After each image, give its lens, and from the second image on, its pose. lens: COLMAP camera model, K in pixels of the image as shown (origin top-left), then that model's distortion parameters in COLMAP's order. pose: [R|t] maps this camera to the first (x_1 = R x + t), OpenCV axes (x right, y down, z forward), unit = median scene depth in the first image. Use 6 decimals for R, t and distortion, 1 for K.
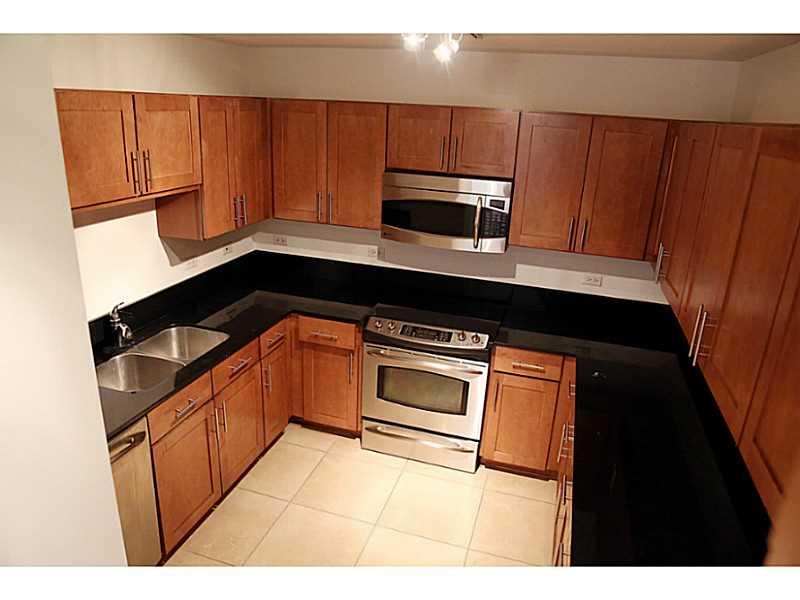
lens RADIAL K [[563.9, 0, 397.8], [0, 563.9, 302.1], [0, 0, 1]] dist [-0.071181, 0.034954]
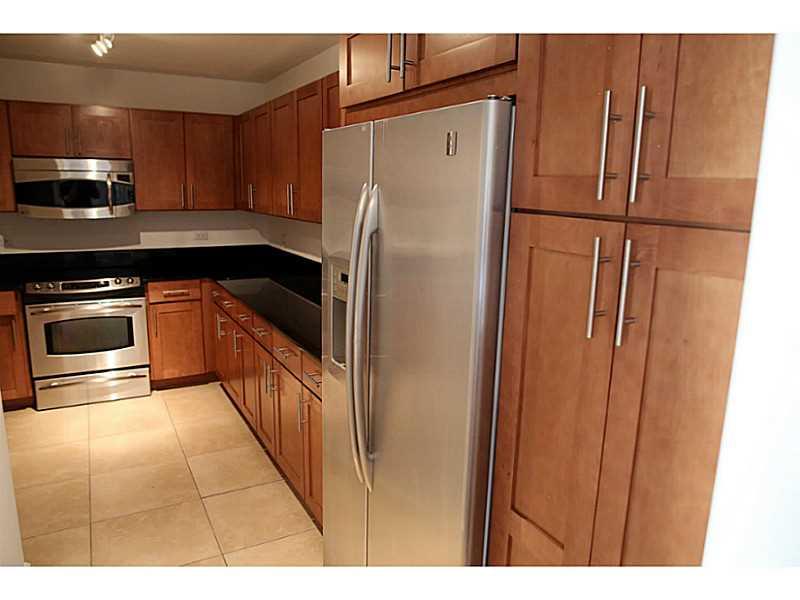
lens RADIAL K [[563.9, 0, 416.5], [0, 563.9, 303.5], [0, 0, 1]] dist [-0.071181, 0.034954]
pose [[0.678977, -0.176871, 0.712535, -0.322865], [0.253335, 0.967378, -0.001273, 0.277971], [-0.689066, 0.181374, 0.701635, -0.322546]]
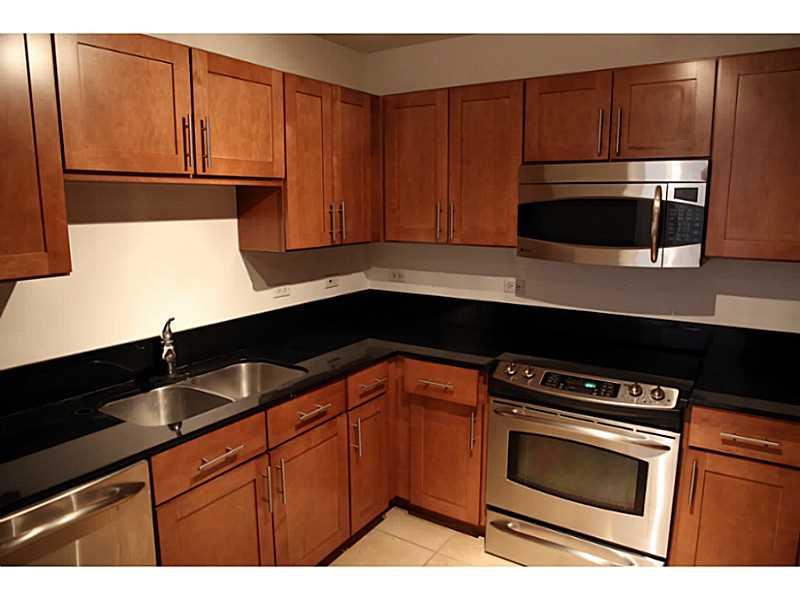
lens RADIAL K [[563.9, 0, 398.7], [0, 563.9, 298.1], [0, 0, 1]] dist [-0.071181, 0.034954]
pose [[0.961691, -0.000071, -0.274134, 0.024959], [-0.047904, 0.984570, -0.168308, 0.076960], [0.269916, 0.174992, 0.946849, 0.282498]]
